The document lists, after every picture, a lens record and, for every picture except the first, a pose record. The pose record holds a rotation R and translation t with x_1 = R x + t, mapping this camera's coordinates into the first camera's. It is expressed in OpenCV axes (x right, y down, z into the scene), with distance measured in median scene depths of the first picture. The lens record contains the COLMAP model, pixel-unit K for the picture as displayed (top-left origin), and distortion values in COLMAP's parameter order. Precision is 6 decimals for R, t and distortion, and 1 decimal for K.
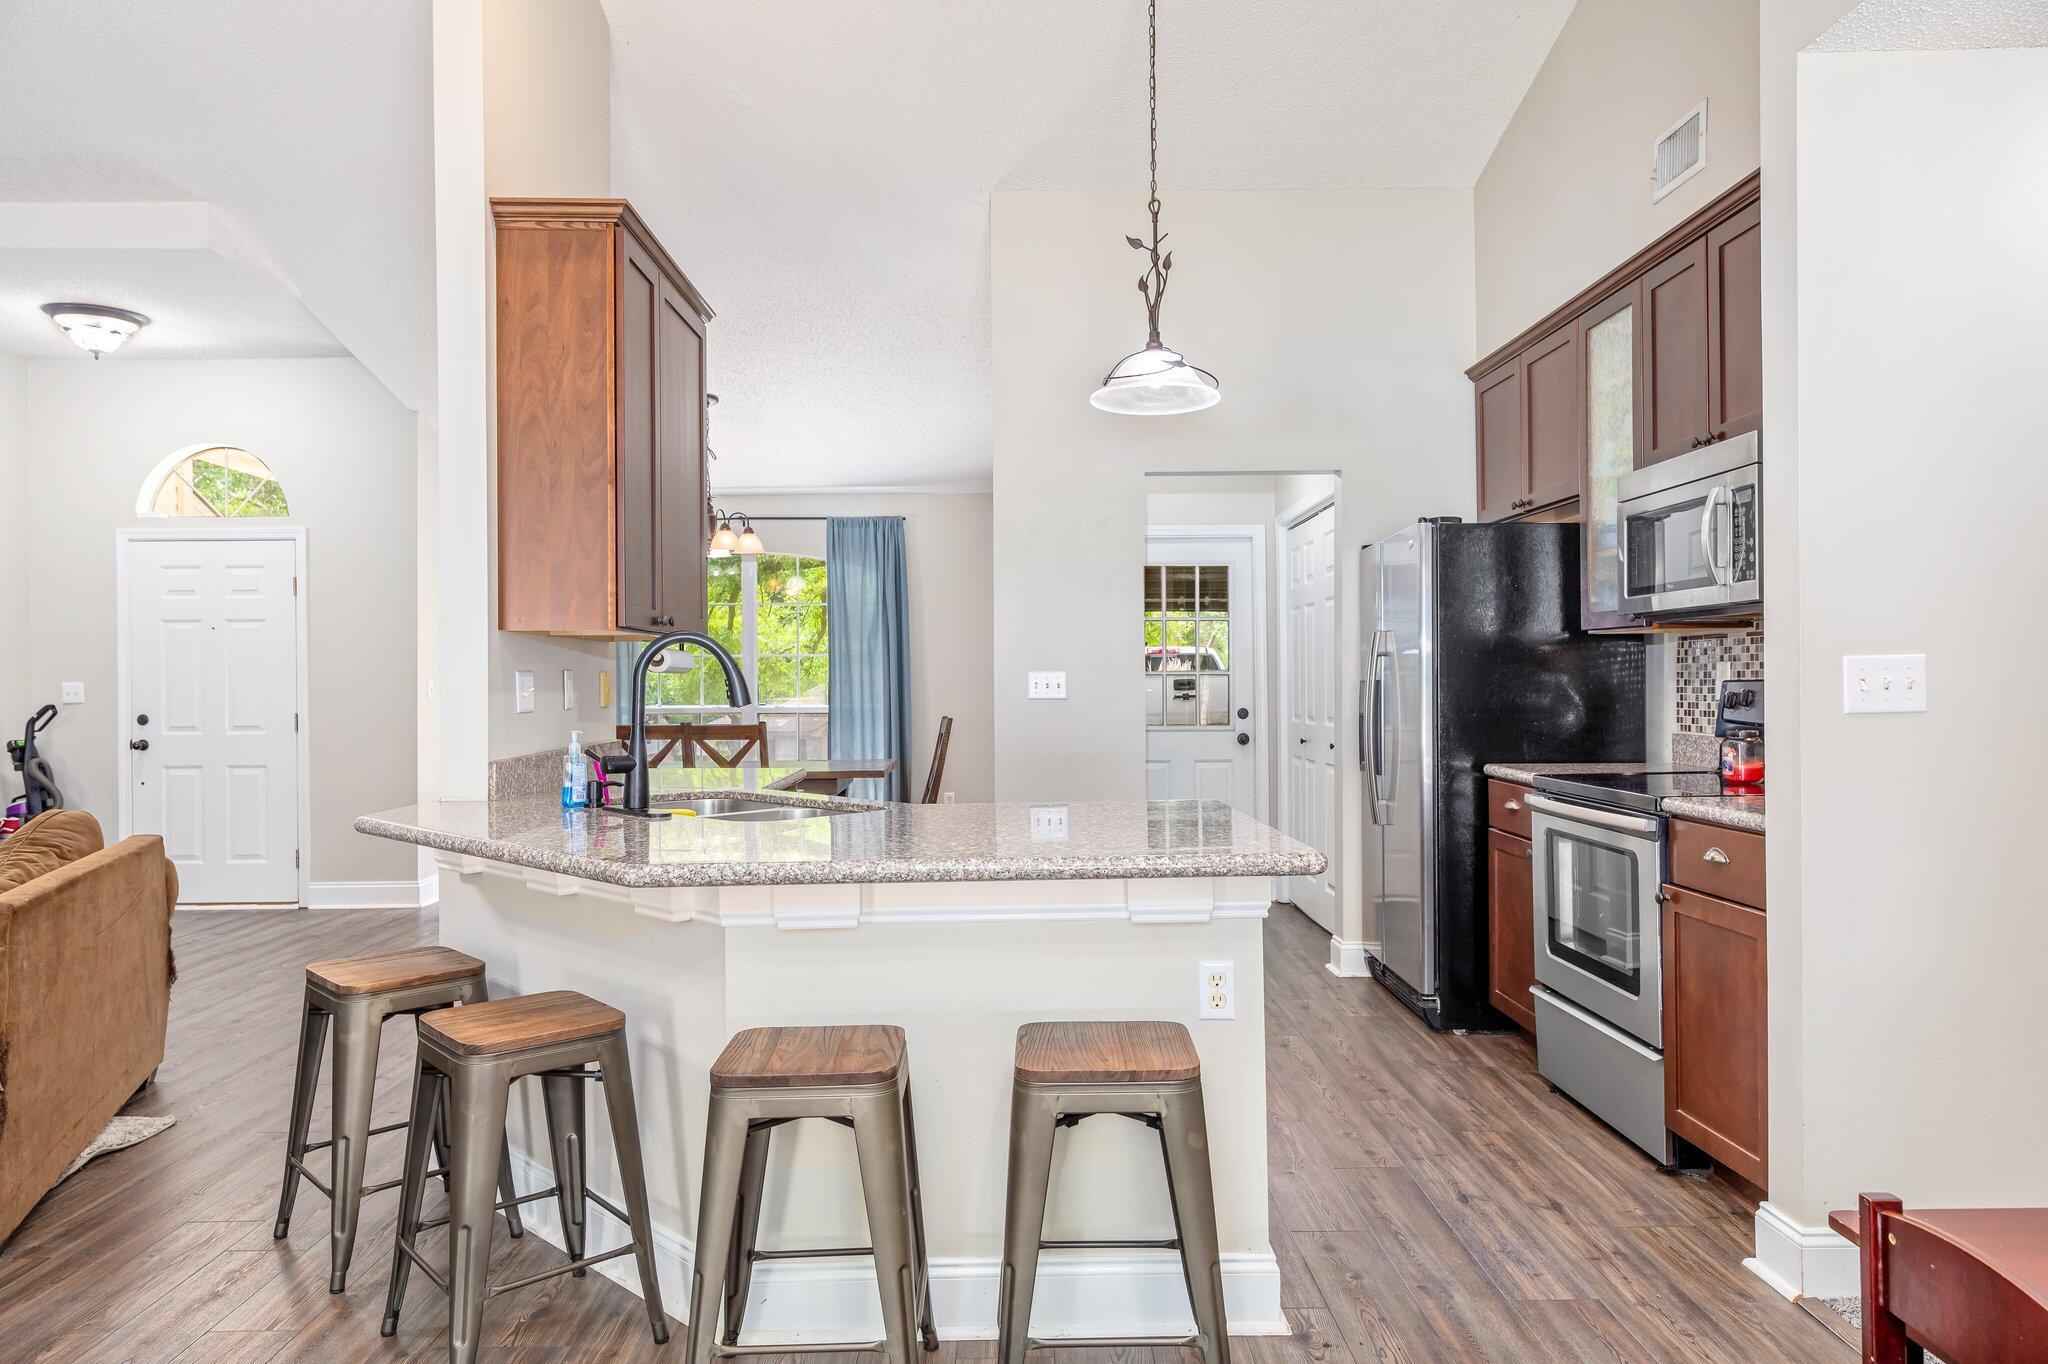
lens RADIAL K [[1335.7, 0, 1021.9], [0, 1335.7, 676.3], [0, 0, 1]] dist [0.004538, 0.001606]
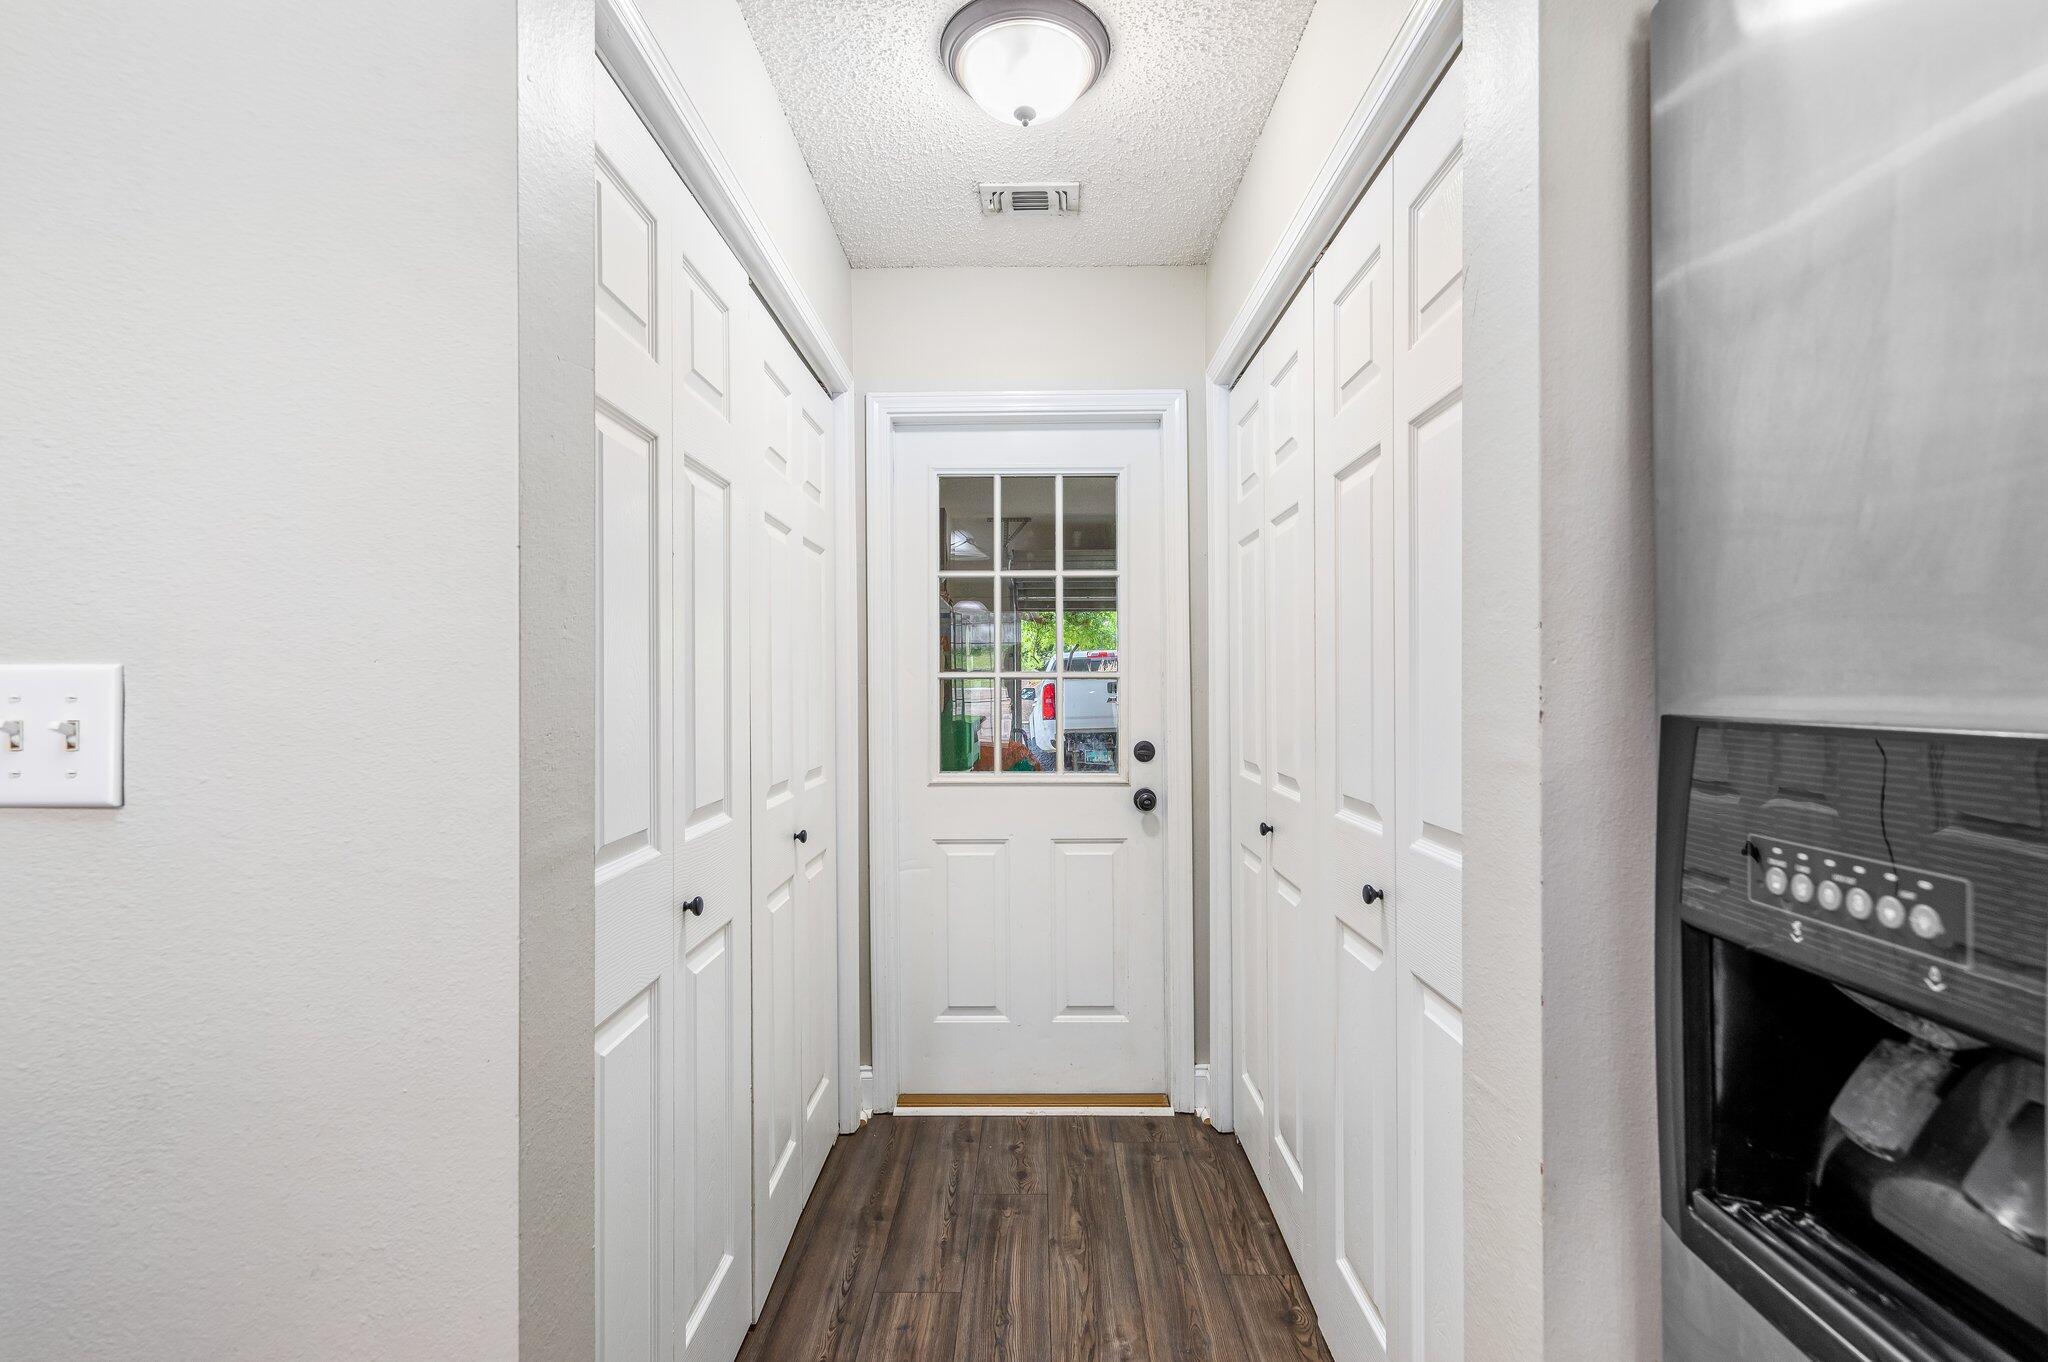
lens RADIAL K [[915.8, 0, 1024.4], [0, 915.8, 676.8], [0, 0, 1]] dist [0.002786, 0.000609]
pose [[0.999887, 0.004435, -0.014393, 0.230720], [-0.004478, 0.999986, -0.002932, -0.002338], [0.014380, 0.002996, 0.999892, 1.191193]]
